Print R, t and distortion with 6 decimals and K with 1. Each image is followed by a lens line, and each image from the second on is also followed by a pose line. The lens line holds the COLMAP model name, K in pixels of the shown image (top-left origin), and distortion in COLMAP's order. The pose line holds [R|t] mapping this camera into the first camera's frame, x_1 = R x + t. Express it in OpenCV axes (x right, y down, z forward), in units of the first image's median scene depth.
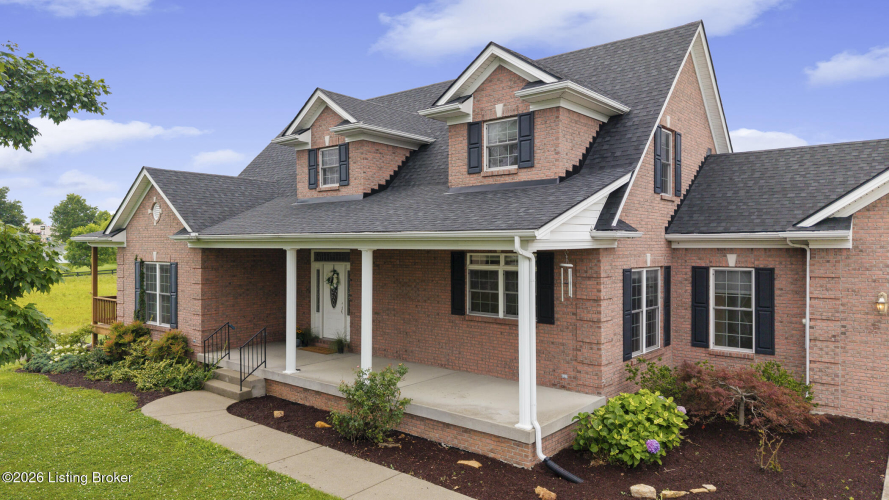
lens RADIAL K [[592.8, 0, 444.5], [0, 592.8, 250.0], [0, 0, 1]] dist [0.004181, -0.001902]
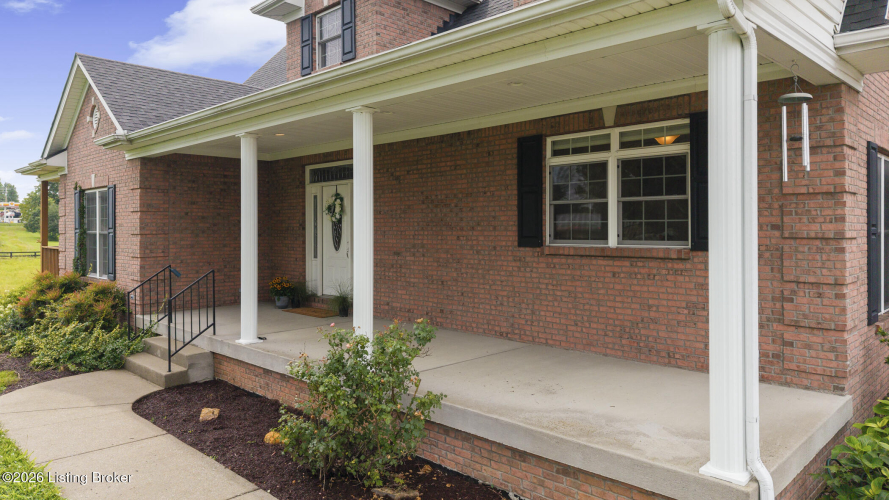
lens RADIAL K [[610.9, 0, 444.7], [0, 610.9, 231.5], [0, 0, 1]] dist [-0.003551, 0.000029]
pose [[0.996729, -0.001243, -0.080813, -0.011927], [0.001337, 0.999998, 0.001111, 0.093023], [0.080811, -0.001215, 0.996729, 0.396900]]
